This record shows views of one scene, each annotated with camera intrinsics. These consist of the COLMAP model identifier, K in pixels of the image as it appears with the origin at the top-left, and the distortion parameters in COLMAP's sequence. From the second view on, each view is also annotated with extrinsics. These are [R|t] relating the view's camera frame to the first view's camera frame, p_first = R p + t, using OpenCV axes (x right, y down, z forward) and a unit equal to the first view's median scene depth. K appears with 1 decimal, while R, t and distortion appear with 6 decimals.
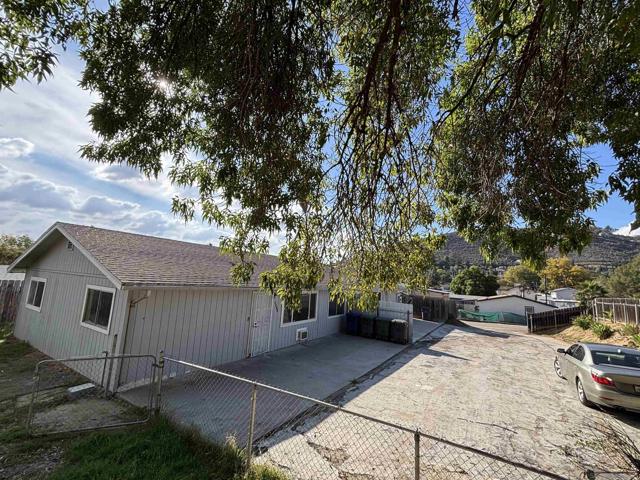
lens RADIAL K [[276.9, 0, 319.7], [0, 276.9, 236.2], [0, 0, 1]] dist [-0.002065, 0.001948]
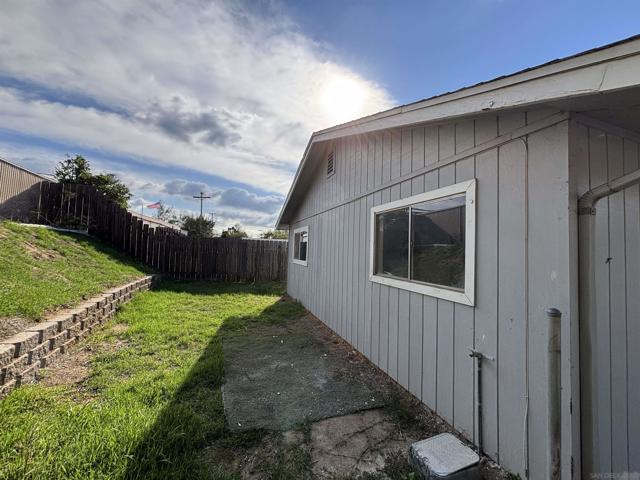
lens RADIAL K [[255.7, 0, 322.4], [0, 255.7, 237.8], [0, 0, 1]] dist [0.003783, -0.000072]
pose [[0.778911, -0.063608, -0.623901, -0.722162], [0.108421, 0.993521, 0.034067, 0.244069], [0.617692, -0.094179, 0.780761, 0.650058]]
